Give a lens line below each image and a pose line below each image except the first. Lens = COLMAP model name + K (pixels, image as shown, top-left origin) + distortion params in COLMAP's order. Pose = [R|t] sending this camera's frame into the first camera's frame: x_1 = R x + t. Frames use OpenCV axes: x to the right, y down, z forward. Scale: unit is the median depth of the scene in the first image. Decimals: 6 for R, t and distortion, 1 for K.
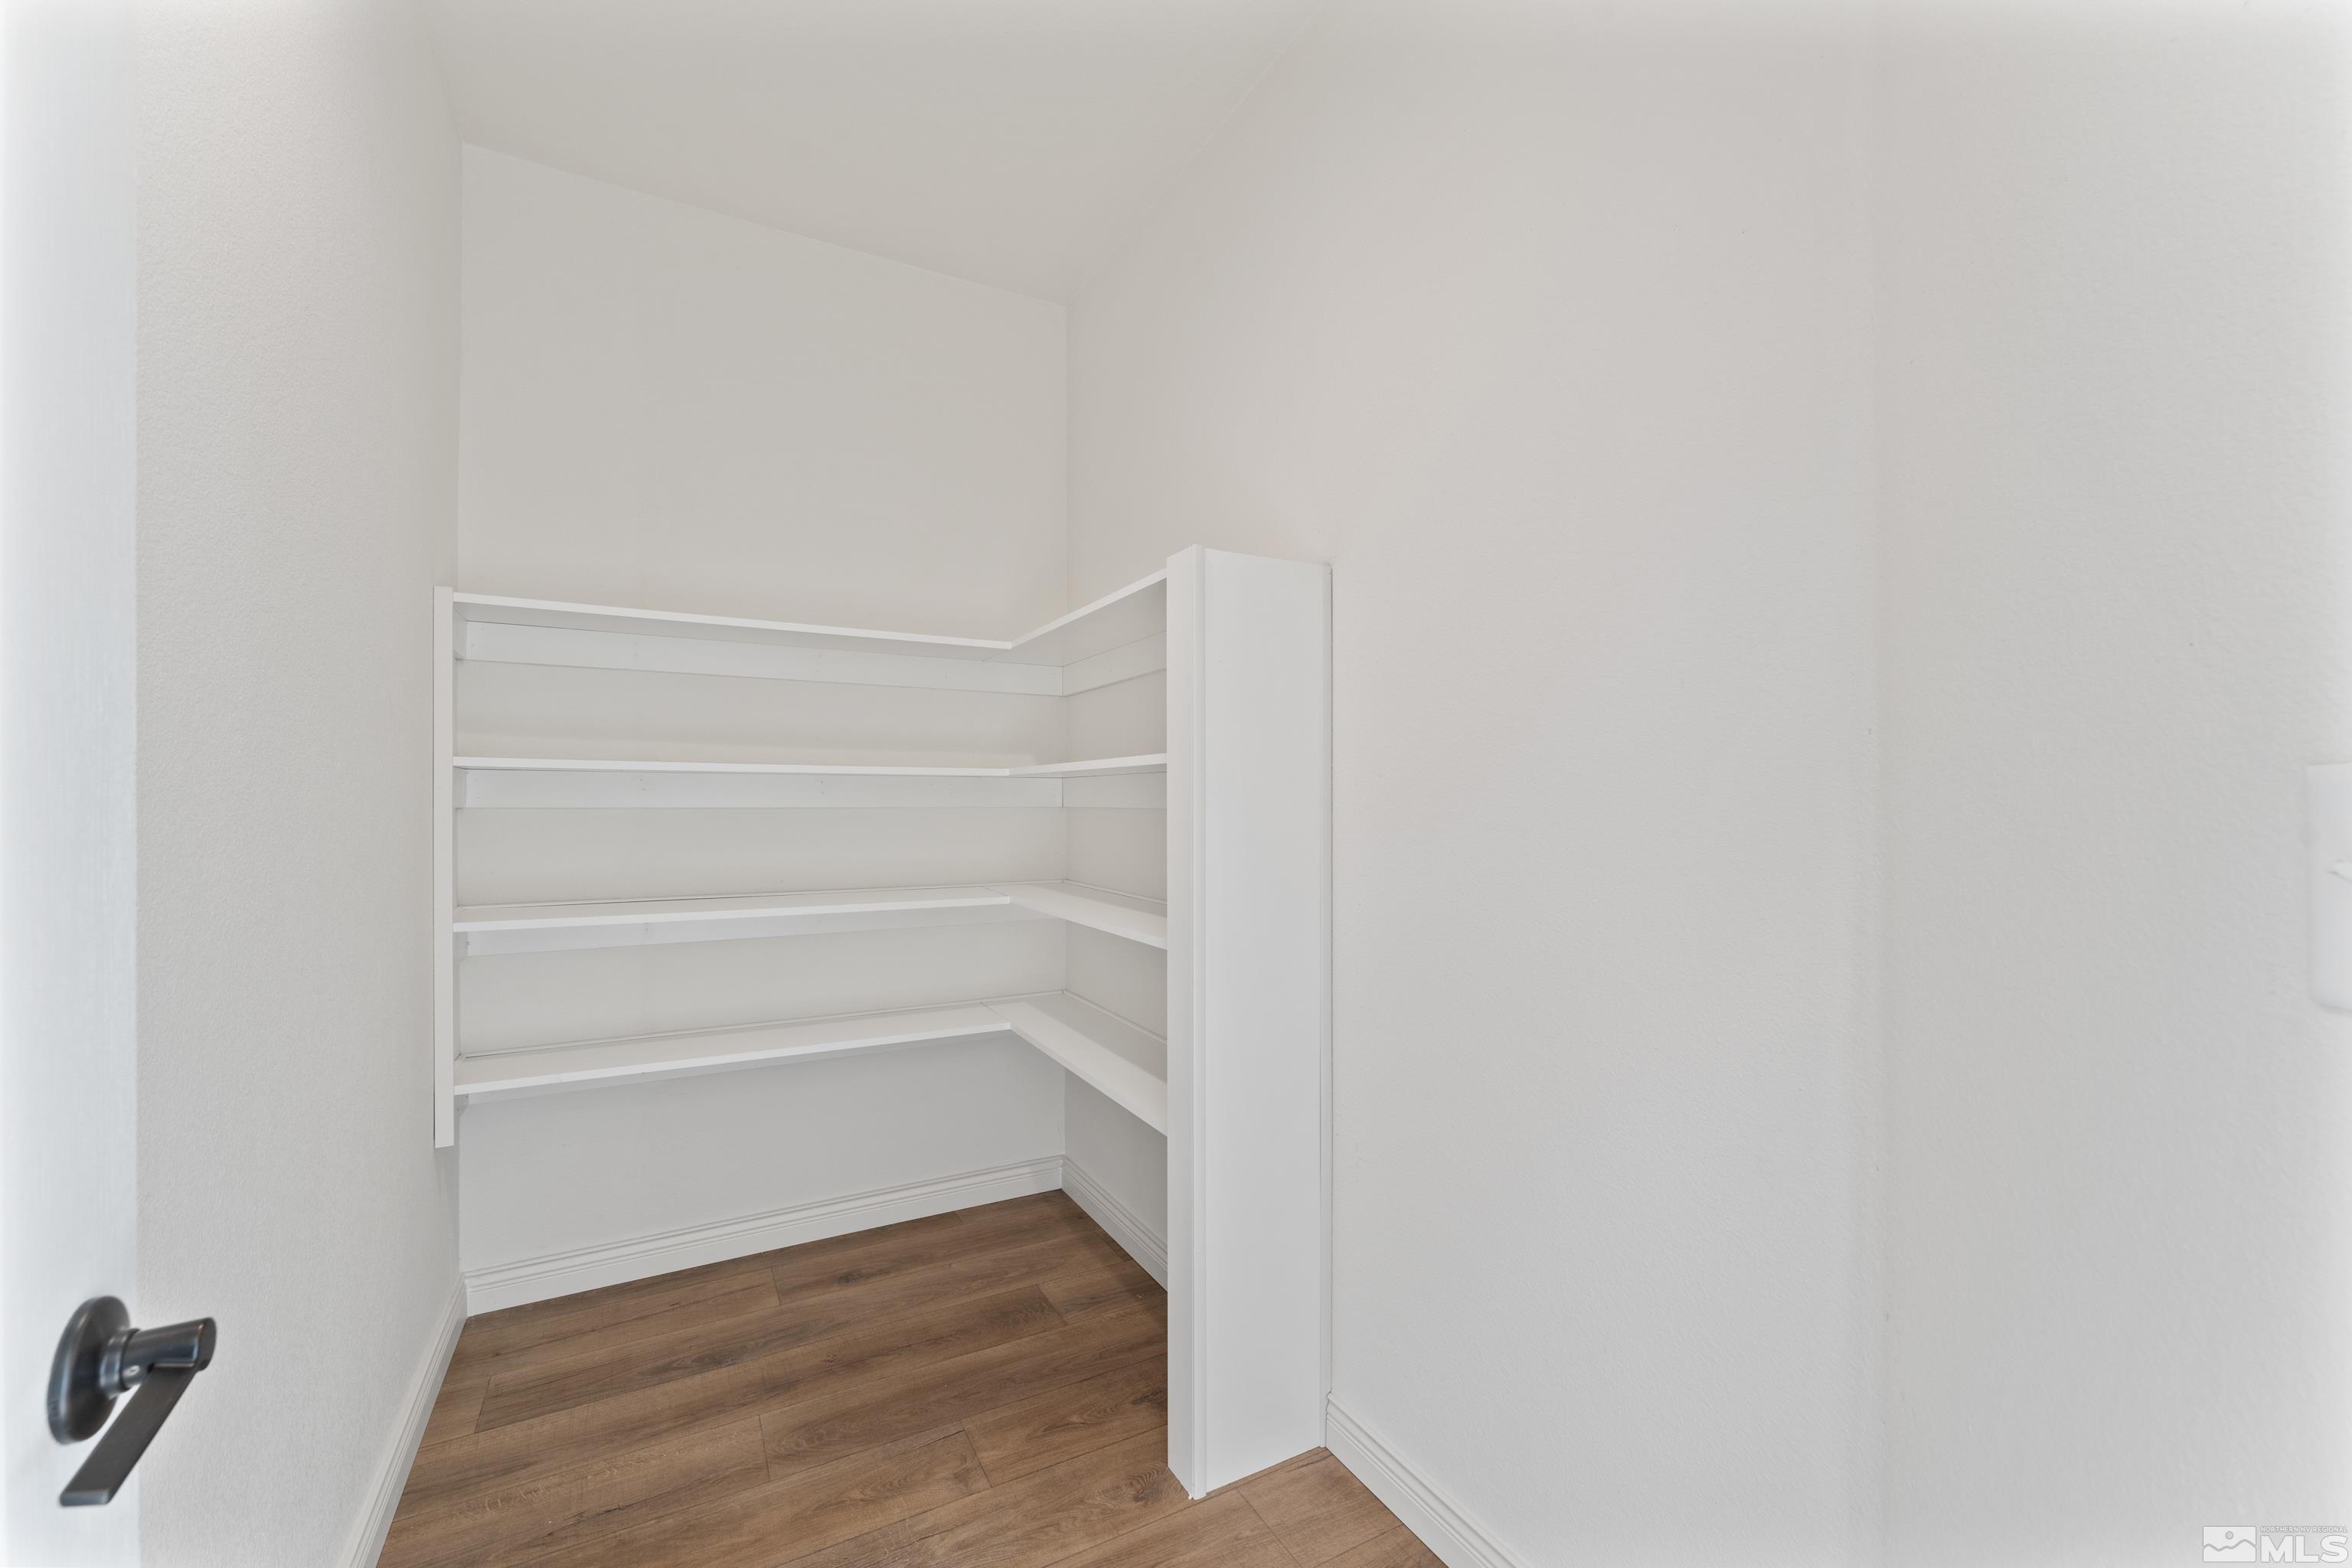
lens RADIAL K [[923.8, 0, 1174.2], [0, 923.8, 787.3], [0, 0, 1]] dist [-0.000210, 0.000020]
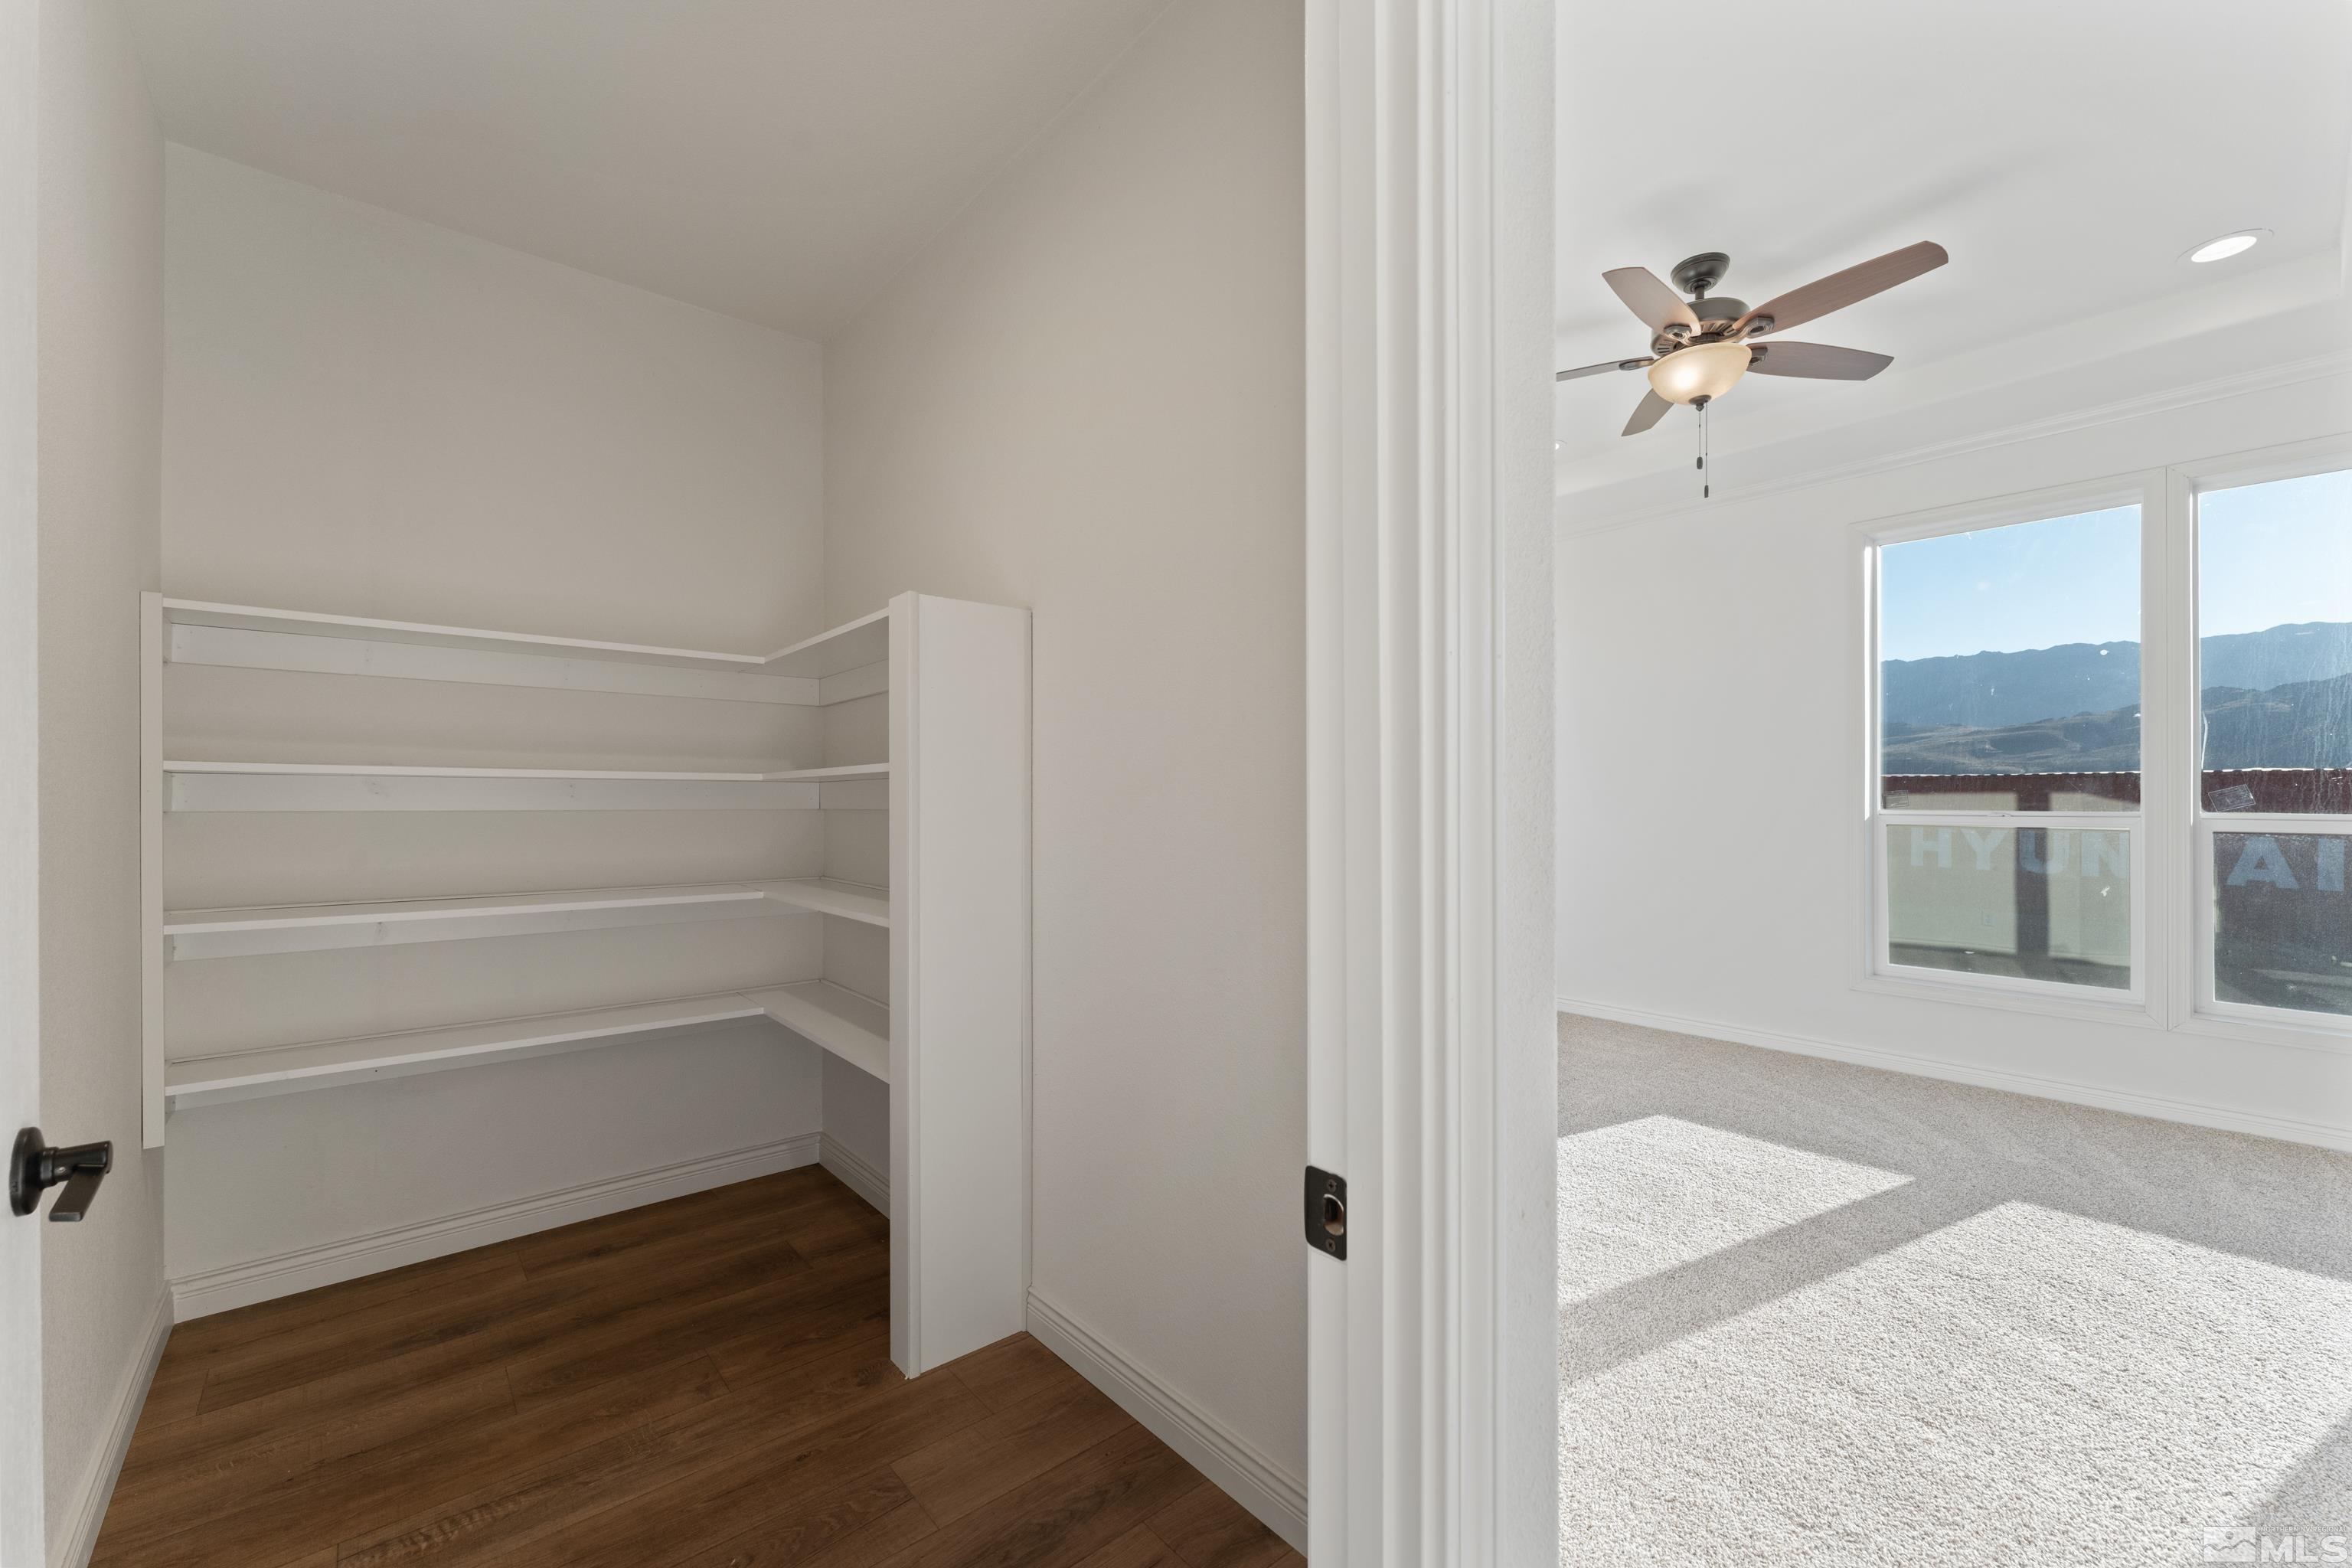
lens RADIAL K [[939.3, 0, 1177.7], [0, 939.3, 795.1], [0, 0, 1]] dist [0.000631, 0.000159]
pose [[0.979359, 0.000069, 0.202128, 0.098549], [-0.001308, 0.999981, 0.005995, -0.002973], [-0.202124, -0.006136, 0.979341, -0.231661]]
